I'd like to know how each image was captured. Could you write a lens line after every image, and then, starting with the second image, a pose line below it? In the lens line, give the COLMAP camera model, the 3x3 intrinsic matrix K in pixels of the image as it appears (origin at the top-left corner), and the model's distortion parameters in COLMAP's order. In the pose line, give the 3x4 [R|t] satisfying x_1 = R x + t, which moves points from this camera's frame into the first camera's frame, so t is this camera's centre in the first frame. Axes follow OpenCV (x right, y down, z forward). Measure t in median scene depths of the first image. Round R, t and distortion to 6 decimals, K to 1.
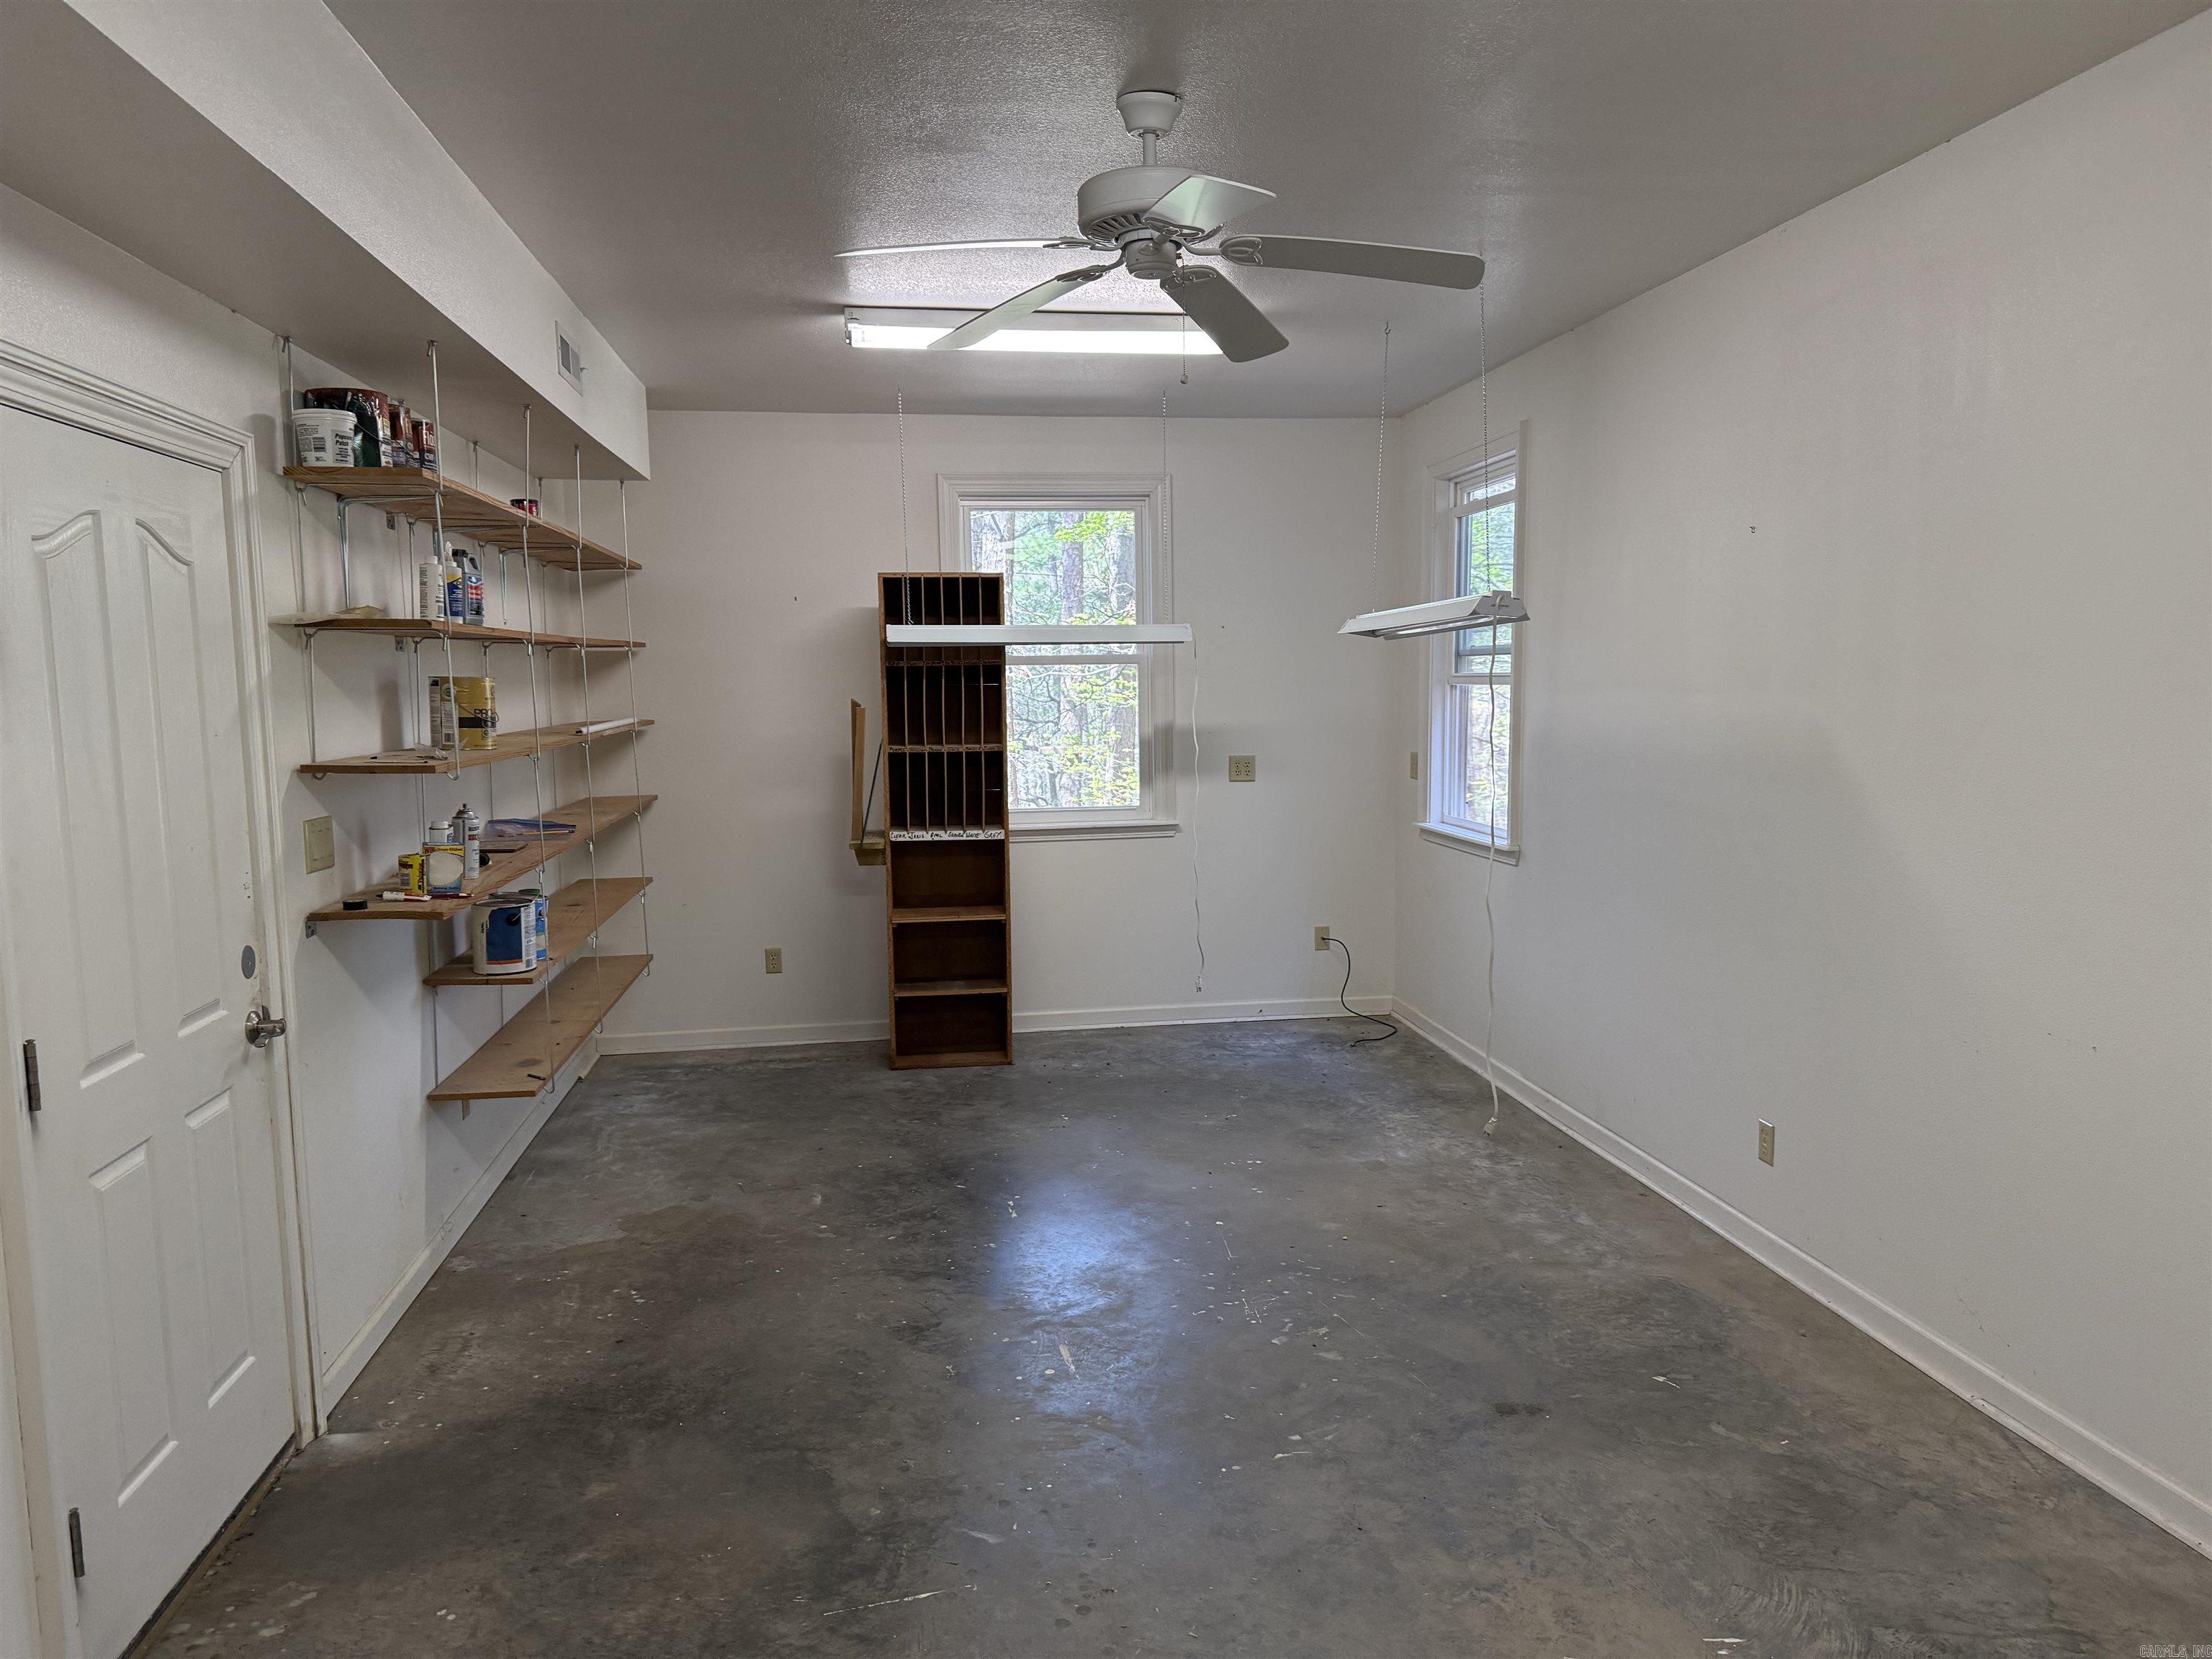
lens RADIAL K [[1541.5, 0, 1107.0], [0, 1541.5, 843.6], [0, 0, 1]] dist [0.012100, 0.000344]
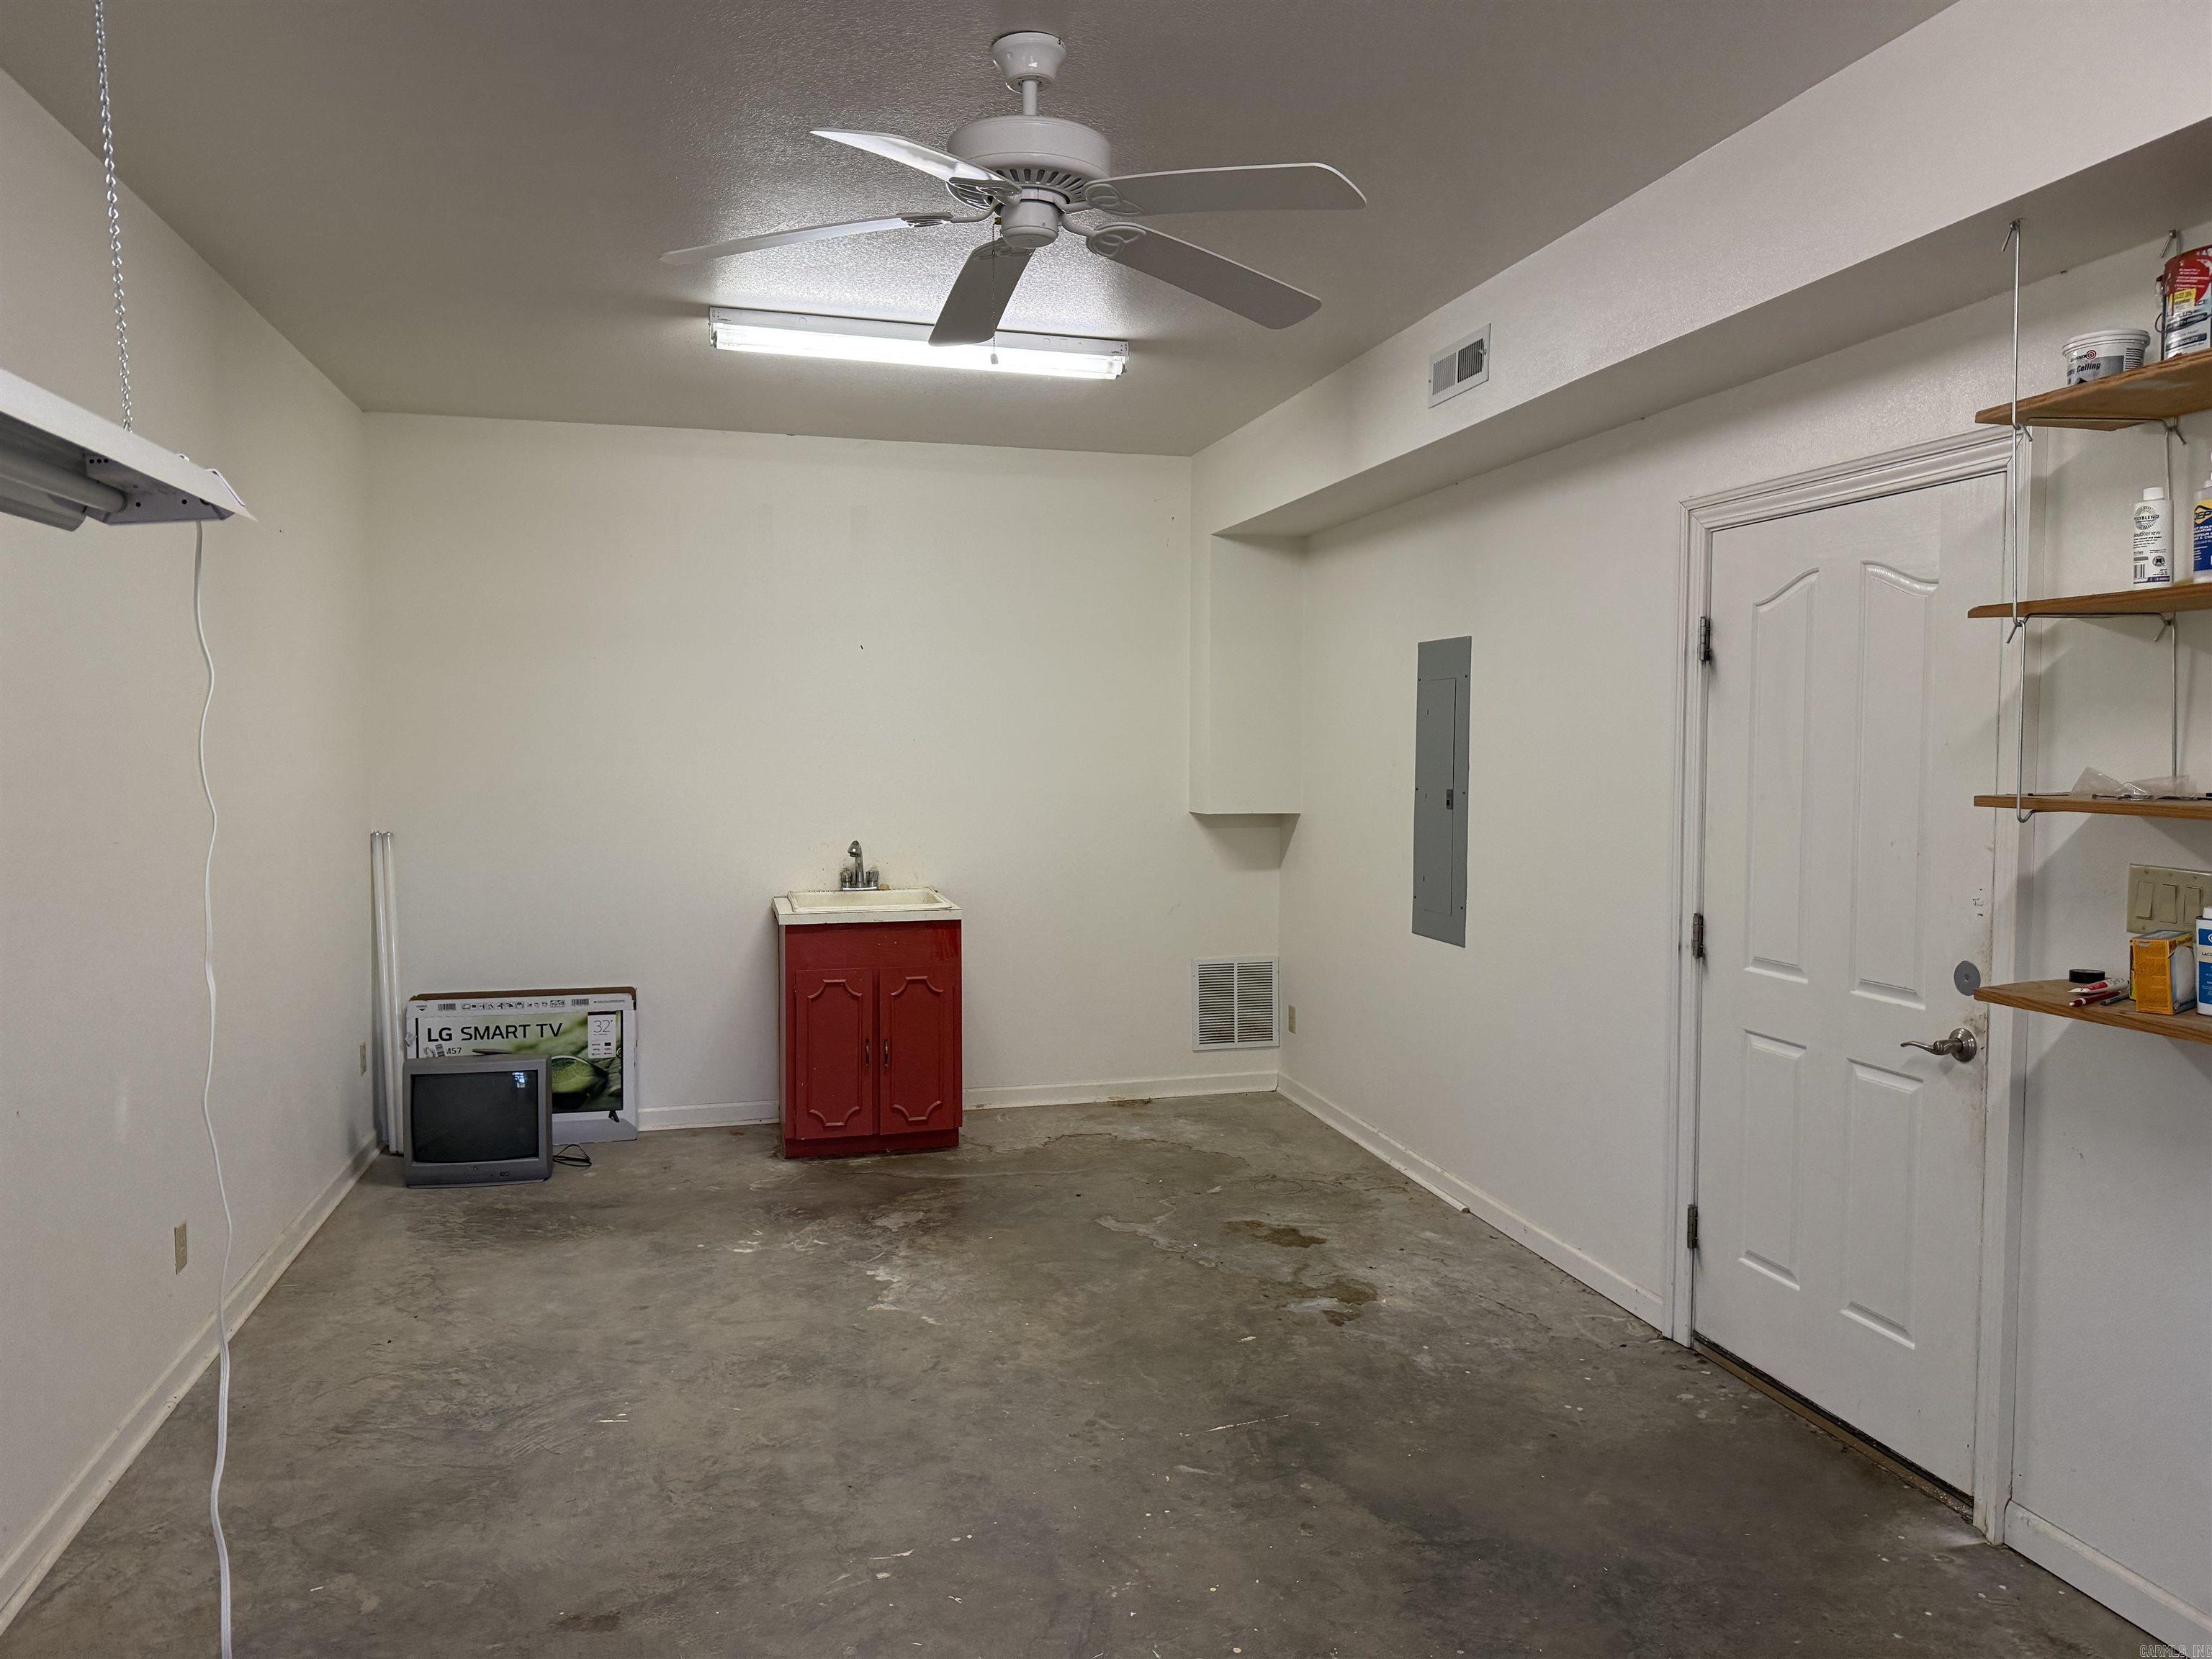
lens RADIAL K [[1541.5, 0, 1112.2], [0, 1541.5, 816.8], [0, 0, 1]] dist [0.012100, 0.000344]
pose [[-0.993769, 0.020540, -0.109550, 0.080097], [0.002589, 0.986863, 0.161541, -0.173926], [0.111429, 0.160251, -0.980767, 1.787685]]
